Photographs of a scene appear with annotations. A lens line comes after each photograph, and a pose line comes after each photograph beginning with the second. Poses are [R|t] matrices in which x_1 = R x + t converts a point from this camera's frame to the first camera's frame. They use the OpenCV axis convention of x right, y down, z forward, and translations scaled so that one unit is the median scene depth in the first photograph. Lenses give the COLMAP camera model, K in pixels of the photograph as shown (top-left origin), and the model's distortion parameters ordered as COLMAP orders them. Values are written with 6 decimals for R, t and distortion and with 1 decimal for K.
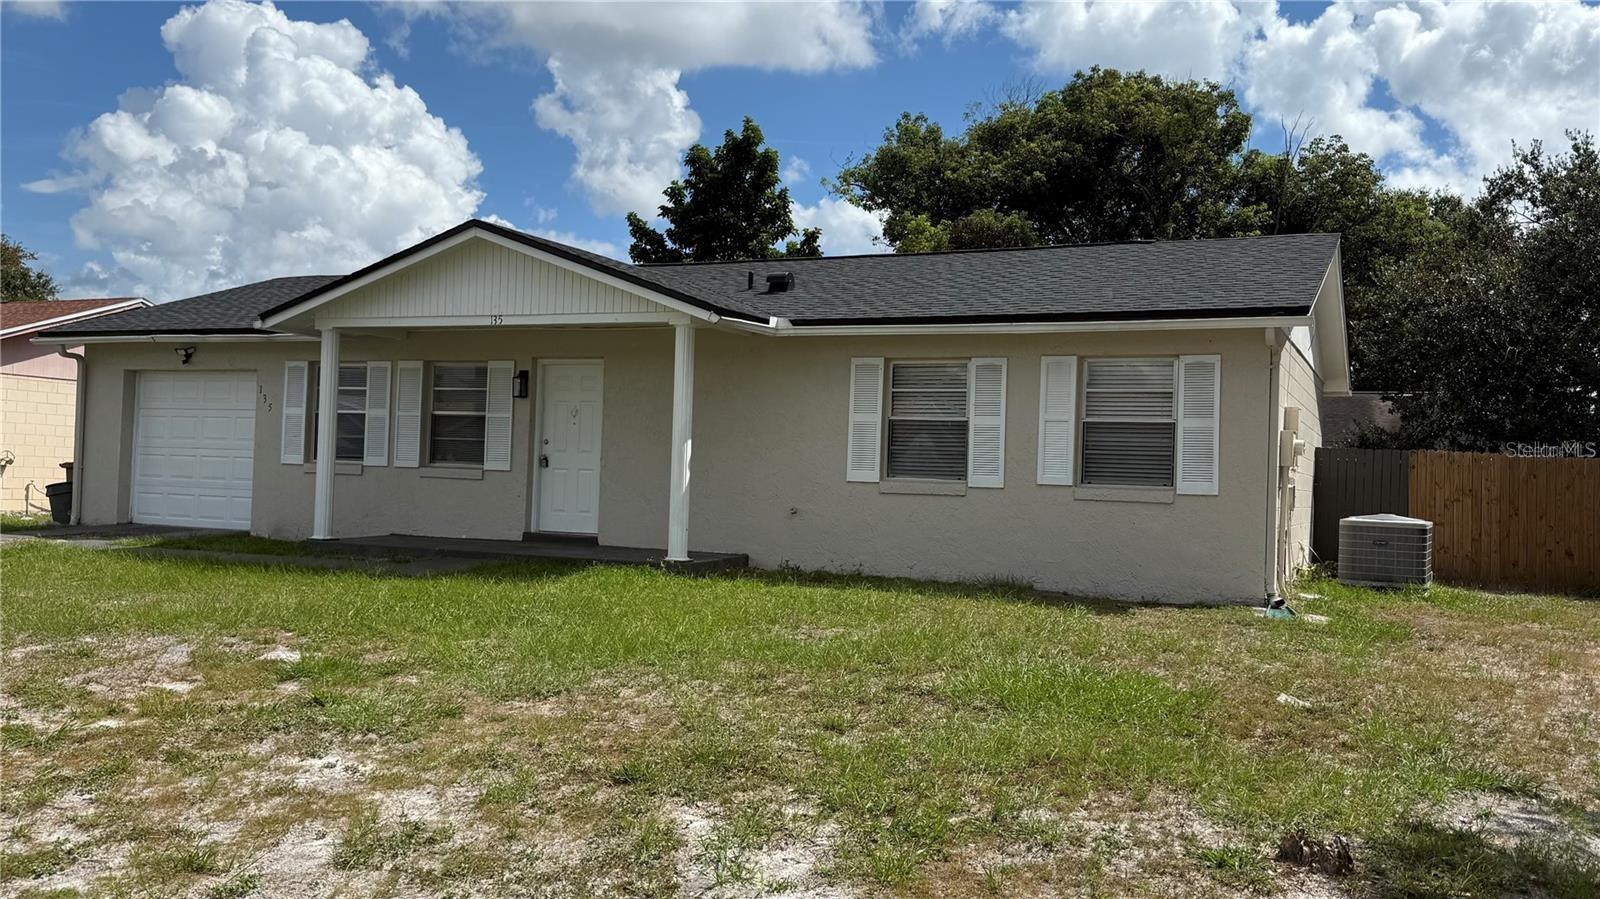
lens RADIAL K [[1414.4, 0, 798.3], [0, 1414.4, 450.2], [0, 0, 1]] dist [0.152364, -0.248307]
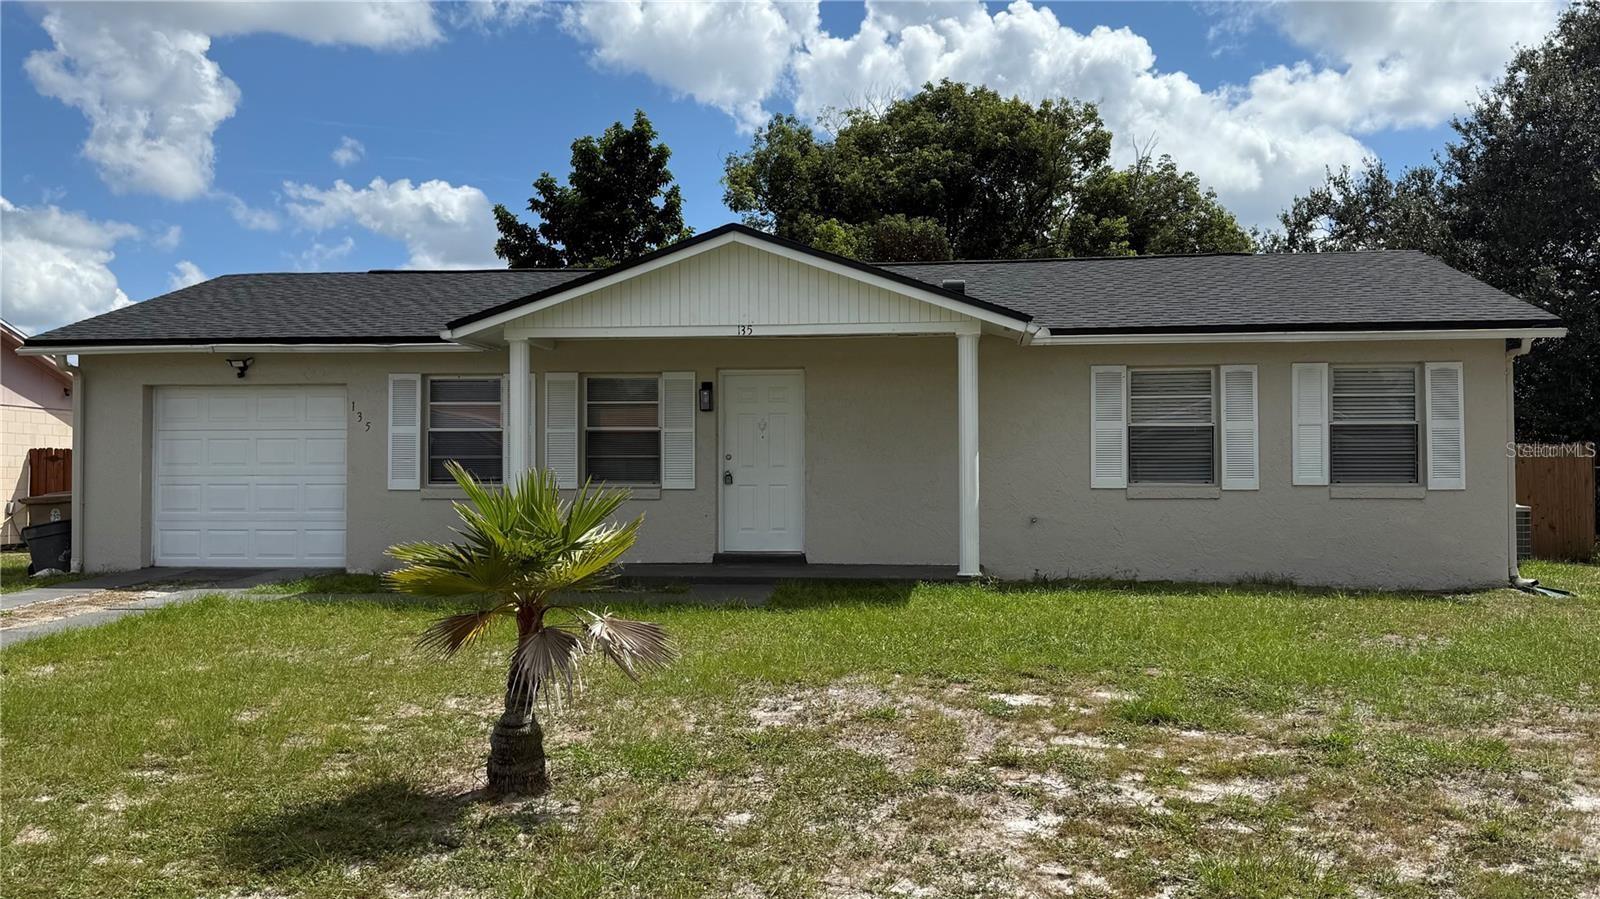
lens RADIAL K [[1414.4, 0, 798.3], [0, 1414.4, 450.2], [0, 0, 1]] dist [0.152364, -0.248307]
pose [[0.946517, -0.027768, 0.321457, -0.375164], [0.026286, 0.999614, 0.008949, -0.015183], [-0.321581, -0.000020, 0.946882, 0.079554]]
